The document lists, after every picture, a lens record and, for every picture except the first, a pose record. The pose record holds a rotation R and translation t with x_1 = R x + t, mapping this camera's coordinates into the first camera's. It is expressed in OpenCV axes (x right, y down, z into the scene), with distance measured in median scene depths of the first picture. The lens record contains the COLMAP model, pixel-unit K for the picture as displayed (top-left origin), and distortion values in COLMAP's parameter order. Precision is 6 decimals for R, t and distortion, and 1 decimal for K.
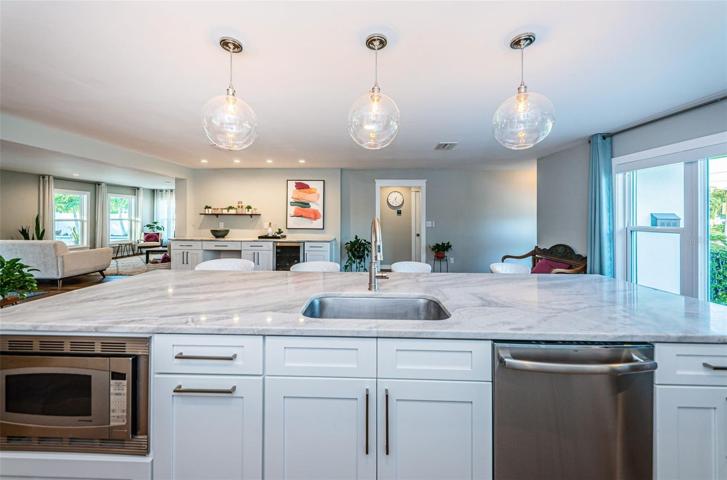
lens RADIAL K [[262.6, 0, 360.1], [0, 262.6, 214.8], [0, 0, 1]] dist [0.006419, 0.000104]
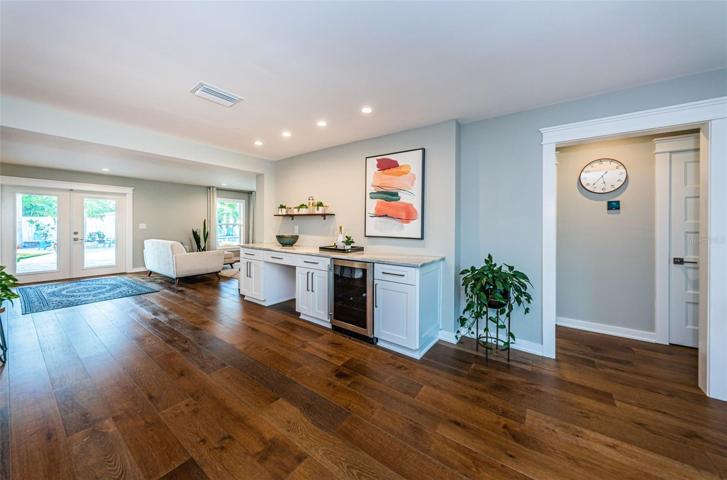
lens RADIAL K [[262.6, 0, 356.5], [0, 262.6, 227.6], [0, 0, 1]] dist [0.006419, 0.000104]
pose [[0.825047, 0.007875, -0.565009, 0.053783], [0.004908, 0.999765, 0.021100, 0.018633], [0.565042, -0.020182, 0.824815, 0.478038]]
